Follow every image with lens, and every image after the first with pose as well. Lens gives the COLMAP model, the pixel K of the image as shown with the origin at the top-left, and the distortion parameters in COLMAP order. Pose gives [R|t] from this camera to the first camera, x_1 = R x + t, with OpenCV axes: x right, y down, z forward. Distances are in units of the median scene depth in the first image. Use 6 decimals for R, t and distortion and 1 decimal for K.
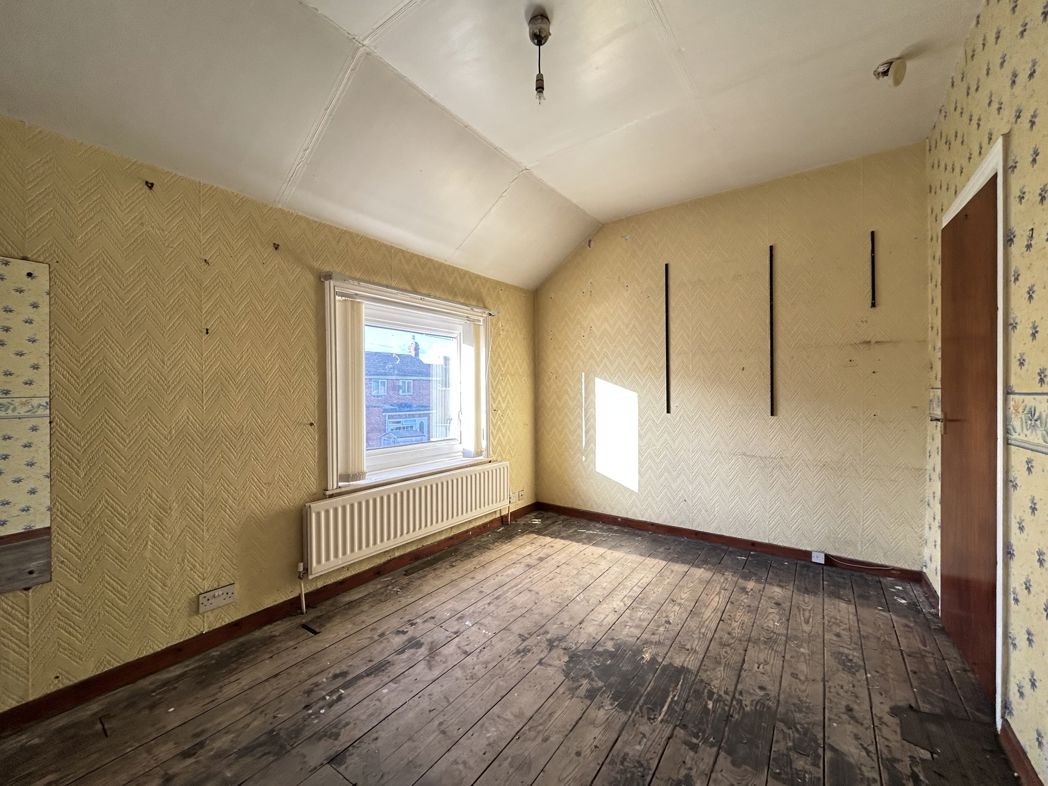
lens RADIAL K [[422.8, 0, 521.1], [0, 422.8, 391.9], [0, 0, 1]] dist [-0.003682, 0.002358]
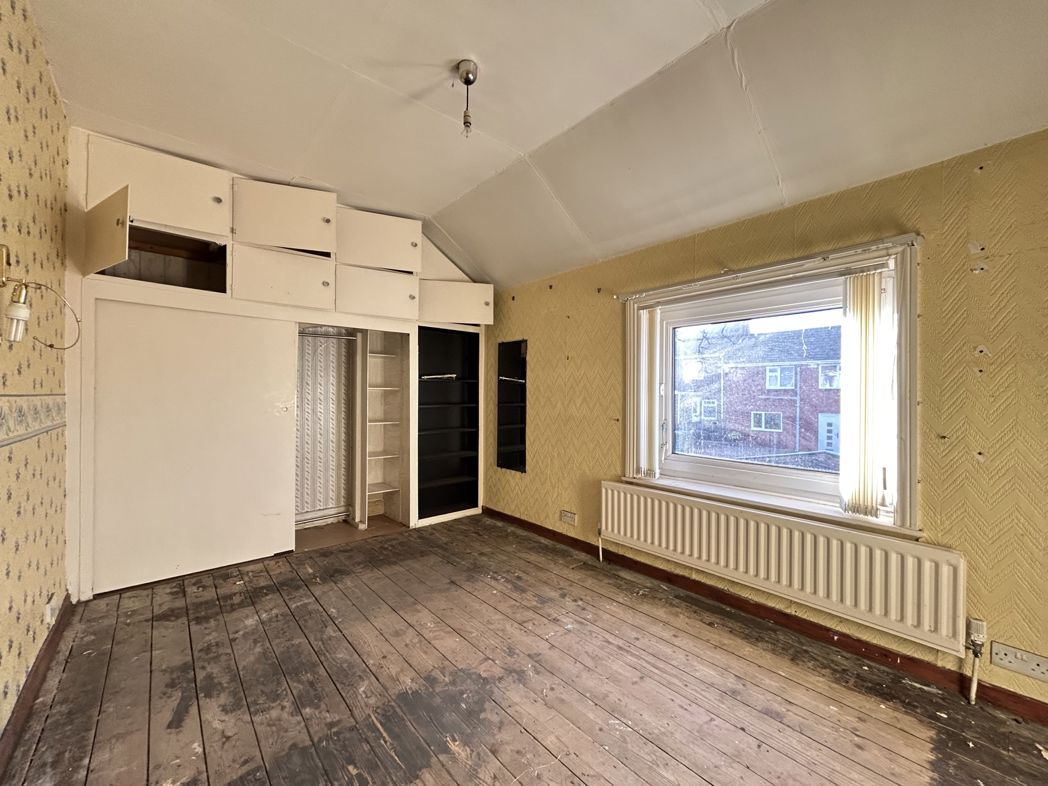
lens RADIAL K [[422.8, 0, 520.7], [0, 422.8, 392.6], [0, 0, 1]] dist [-0.003682, 0.002358]
pose [[-0.239772, -0.000013, -0.970829, 0.899556], [-0.007827, 0.999968, 0.001920, -0.006318], [0.970798, 0.008059, -0.239764, 1.158040]]
